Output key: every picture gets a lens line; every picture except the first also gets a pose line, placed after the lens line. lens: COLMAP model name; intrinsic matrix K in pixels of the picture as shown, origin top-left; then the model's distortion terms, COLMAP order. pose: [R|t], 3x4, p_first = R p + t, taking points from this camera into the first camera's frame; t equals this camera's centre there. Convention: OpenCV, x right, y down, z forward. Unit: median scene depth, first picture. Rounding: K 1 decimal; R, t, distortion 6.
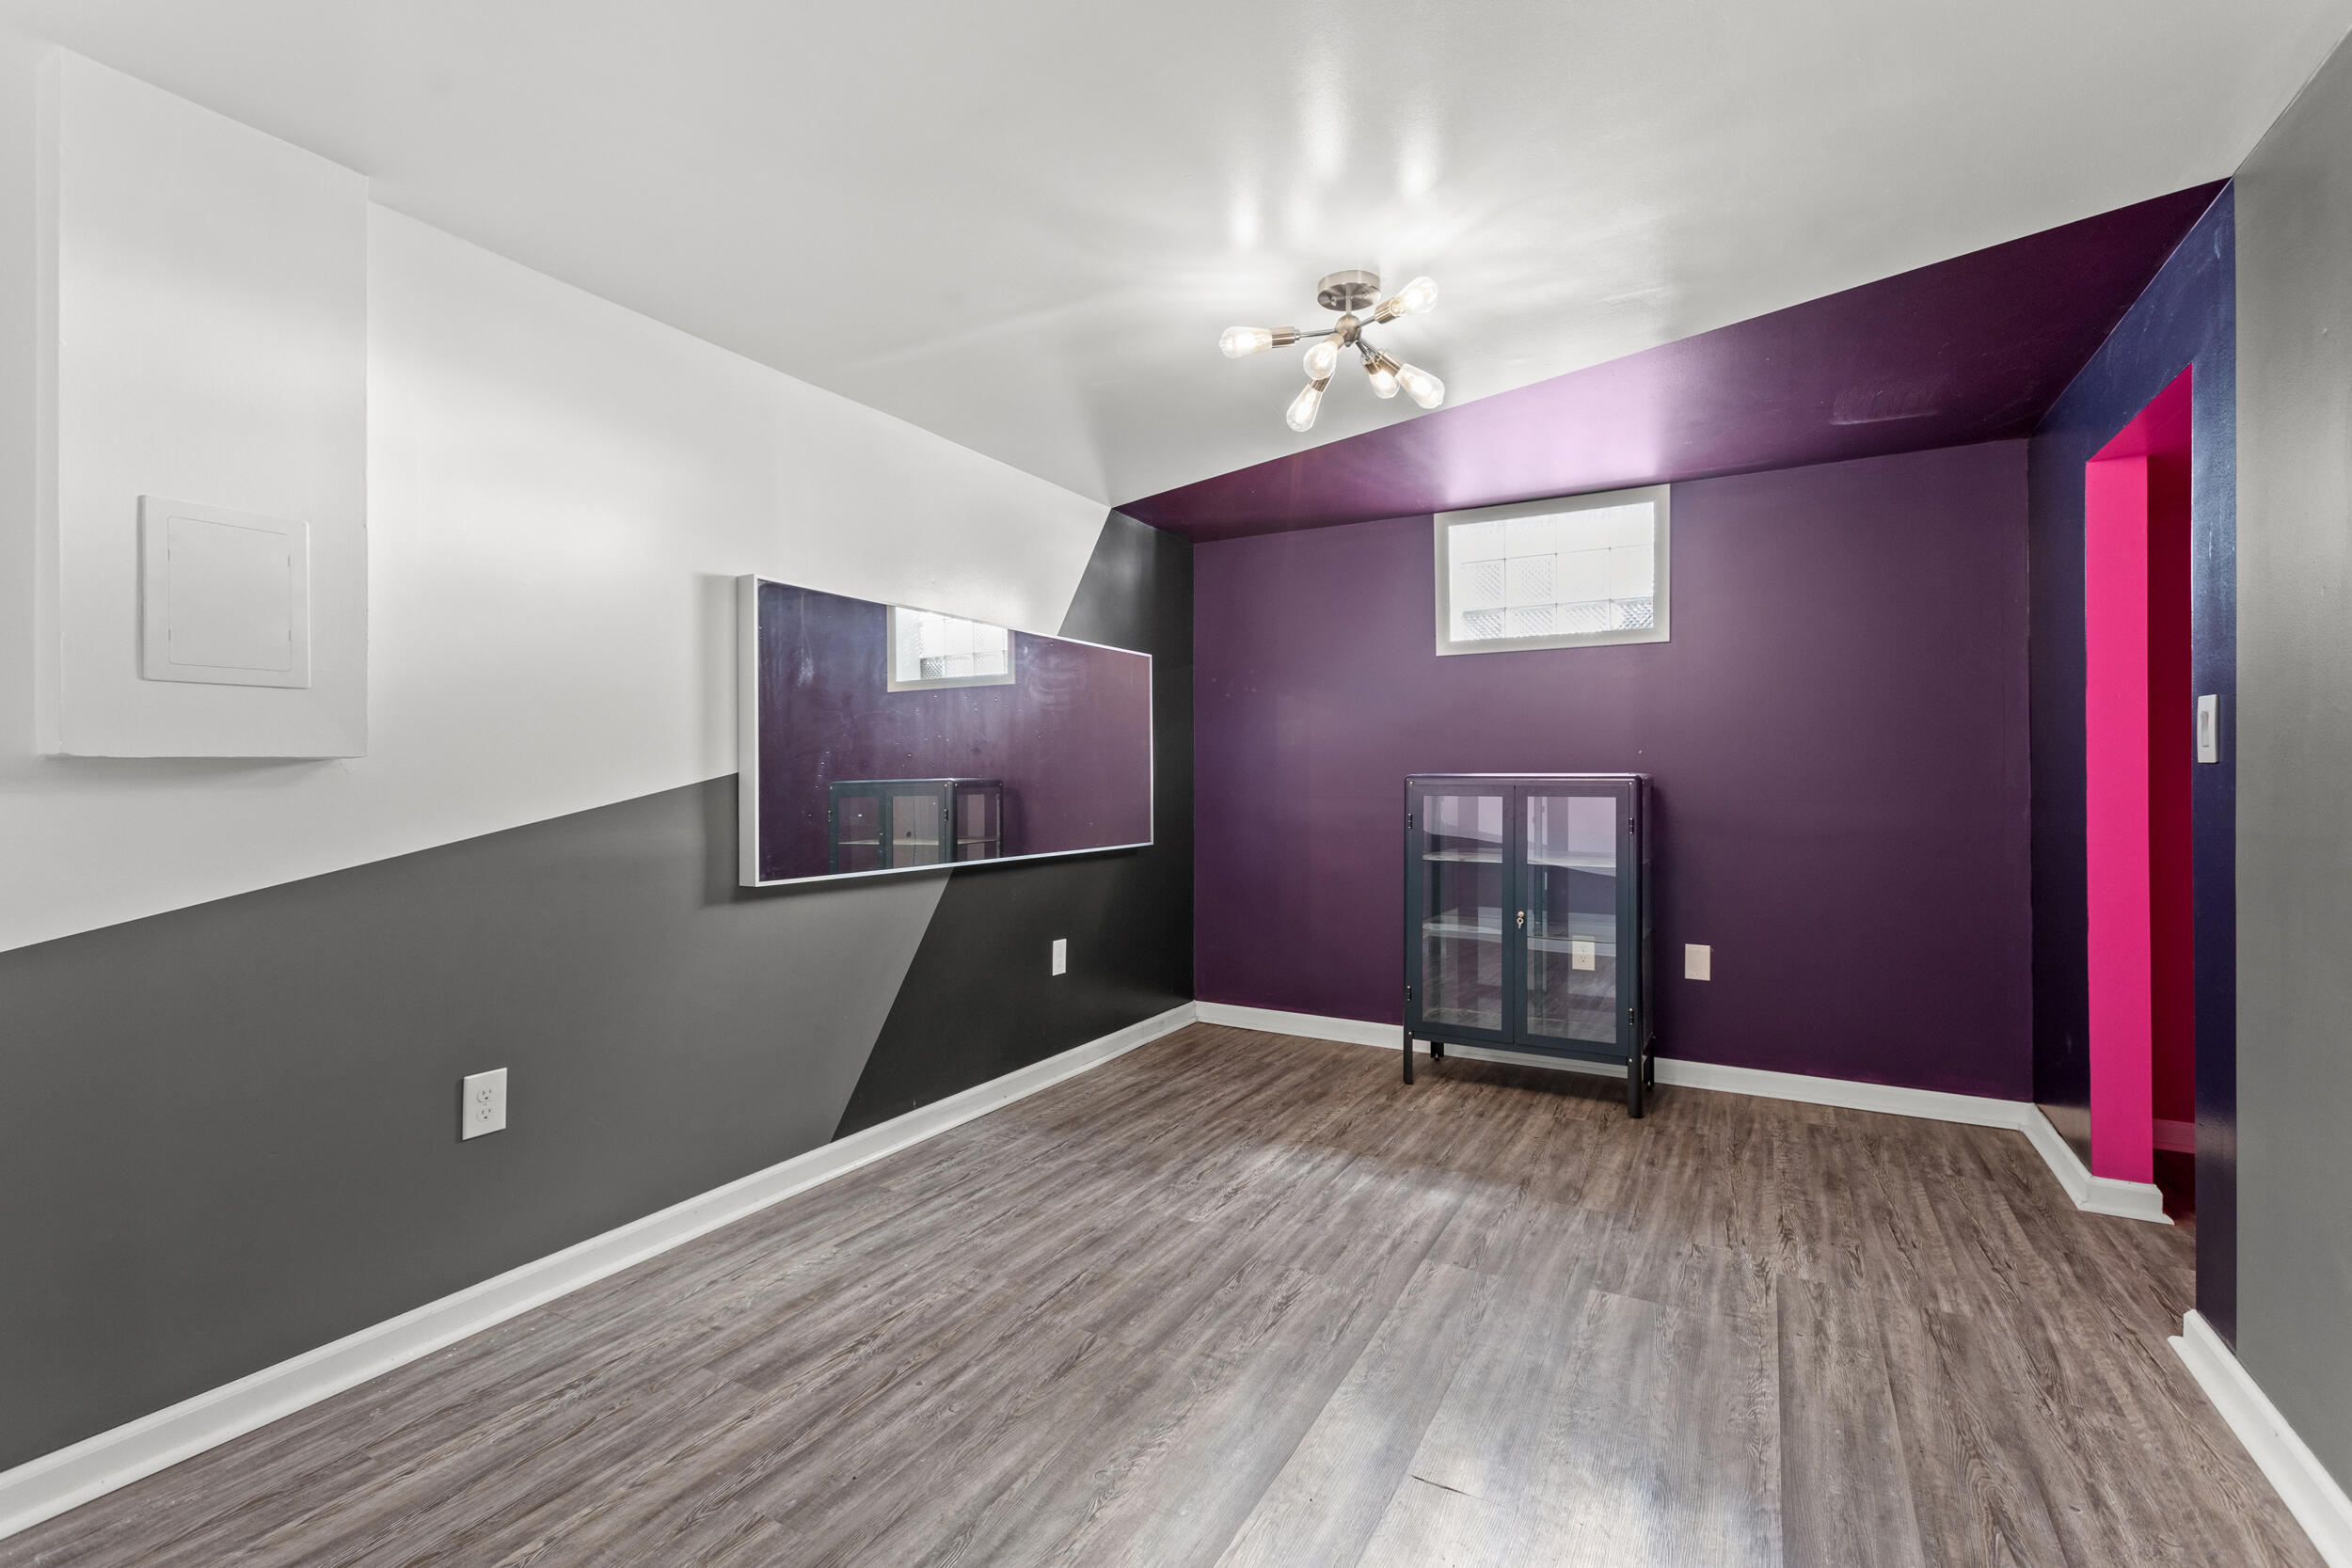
lens RADIAL K [[1071.5, 0, 1169.6], [0, 1071.5, 781.1], [0, 0, 1]] dist [0.000677, 0.000110]
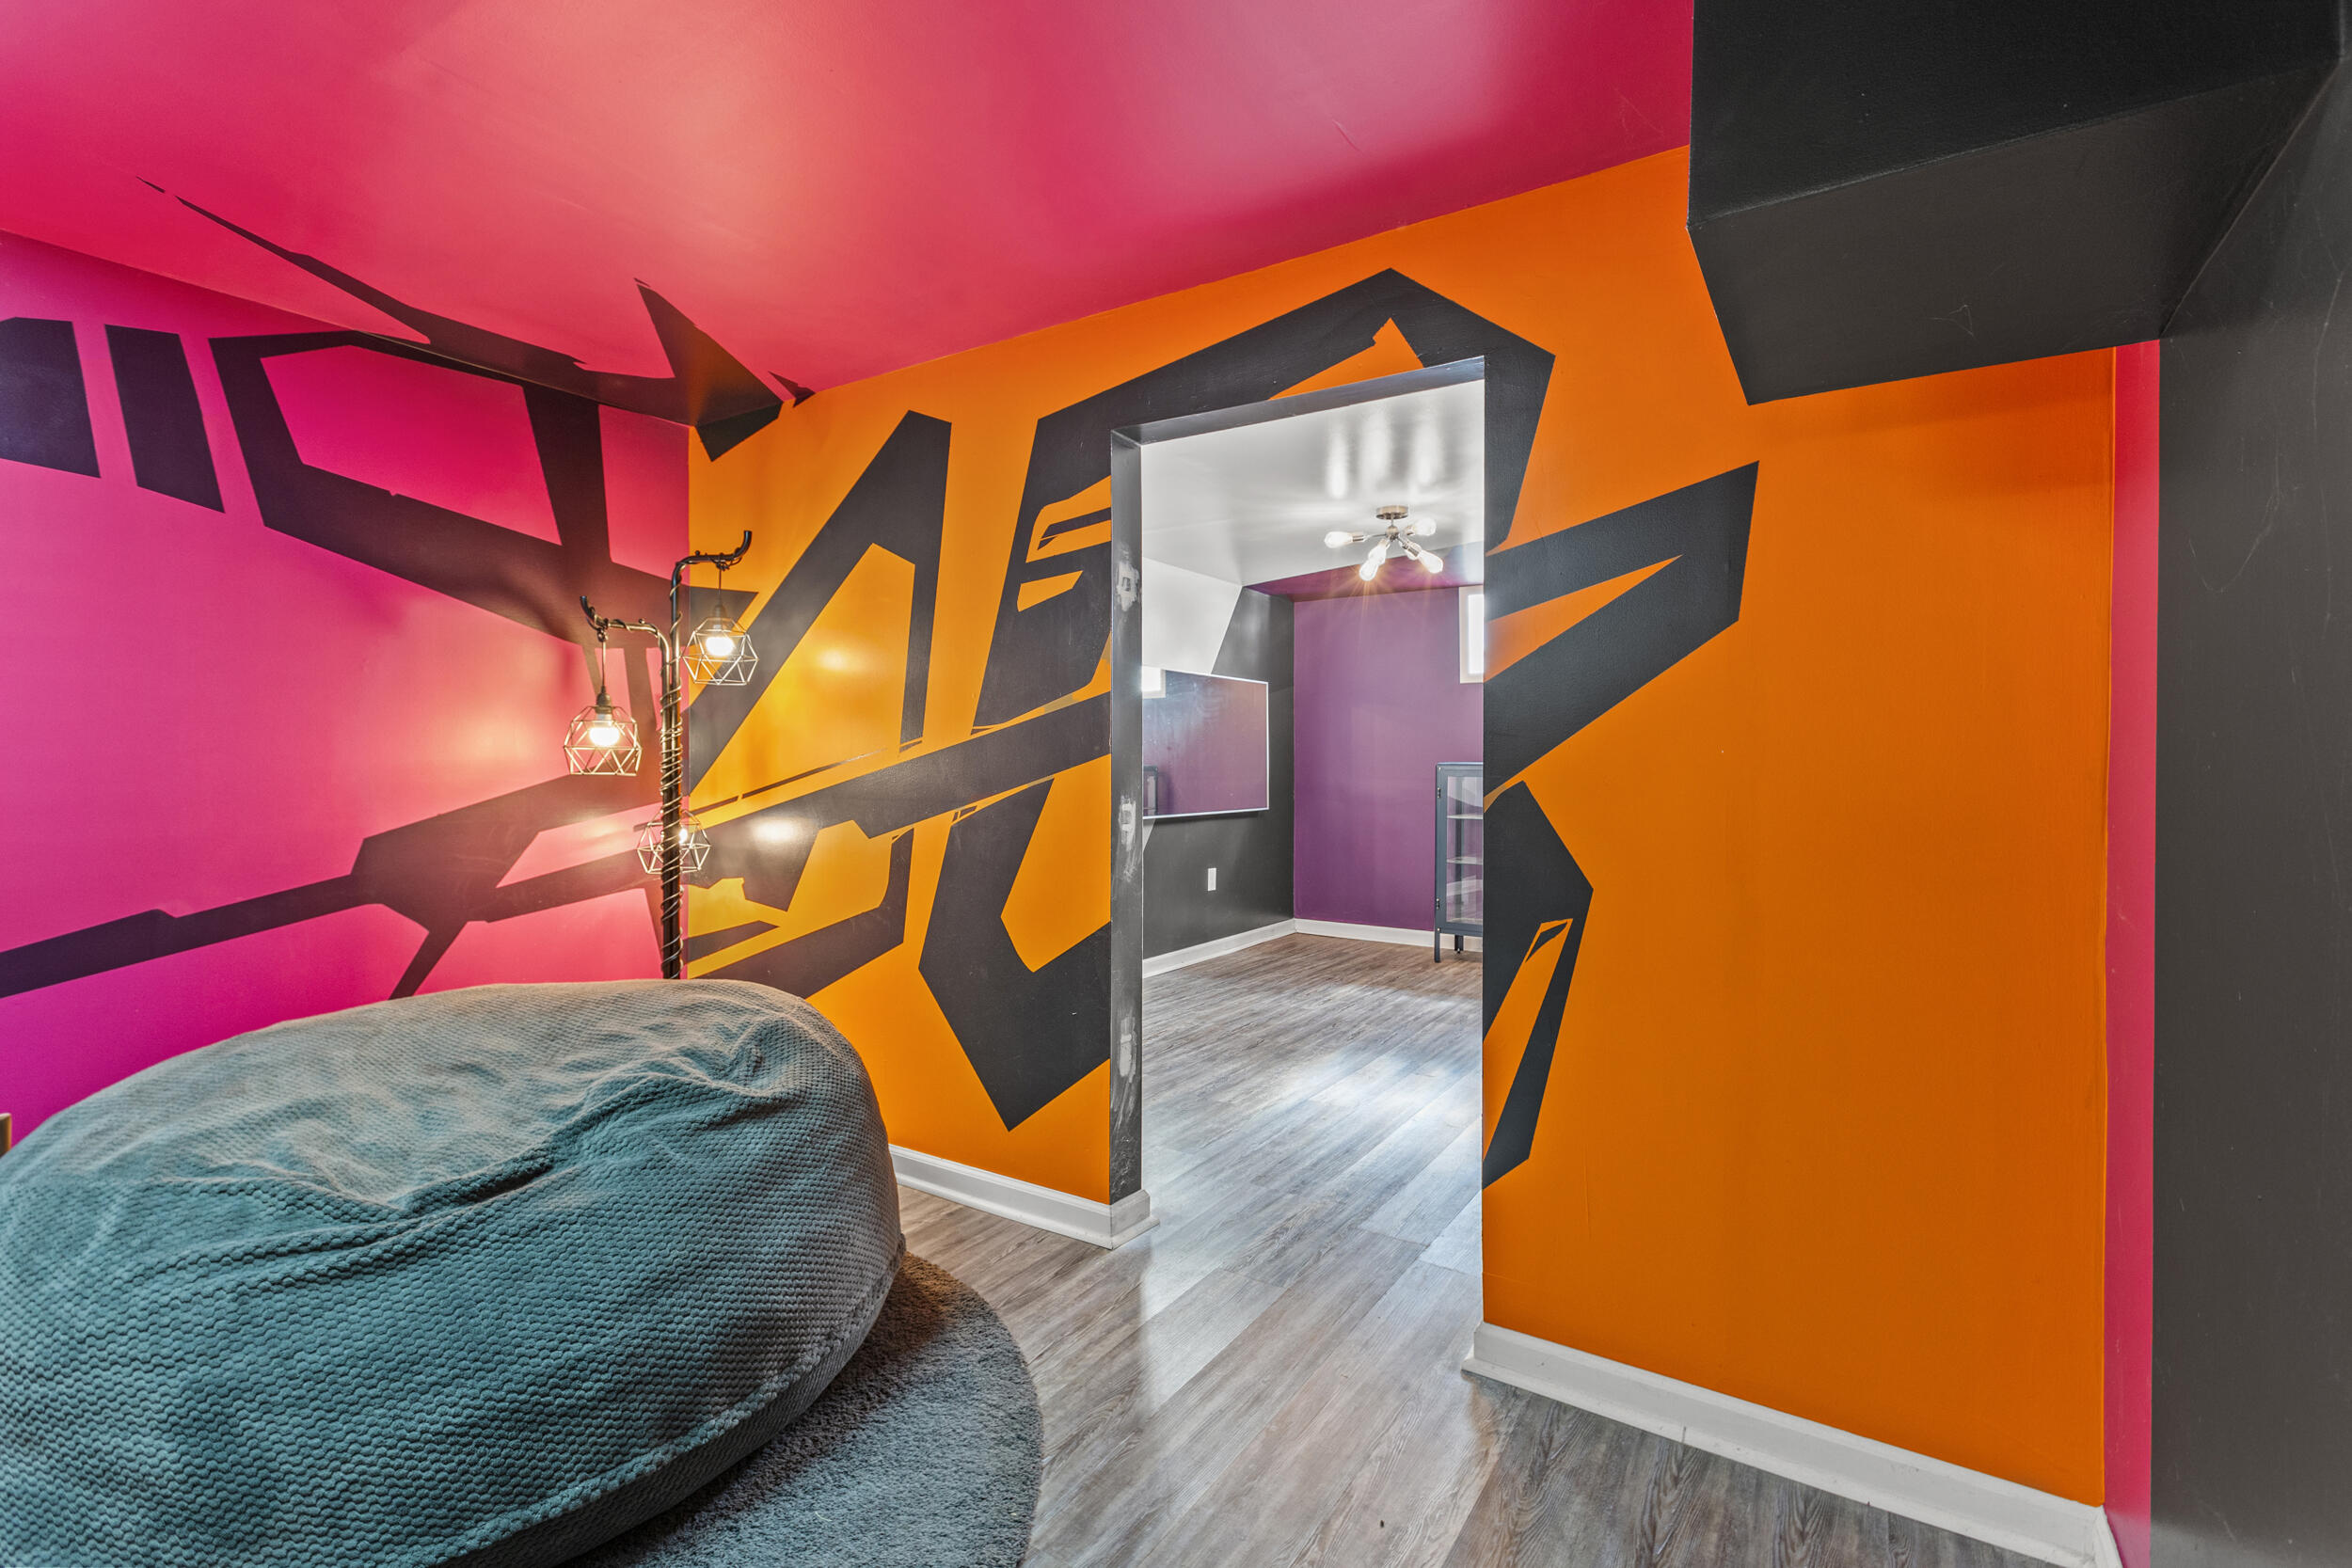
lens RADIAL K [[1071.5, 0, 1179.1], [0, 1071.5, 781.4], [0, 0, 1]] dist [0.000677, 0.000110]
pose [[0.998480, 0.001885, -0.055082, -0.067092], [-0.001098, 0.999897, 0.014314, -0.001089], [0.055104, -0.014232, 0.998379, -0.584528]]
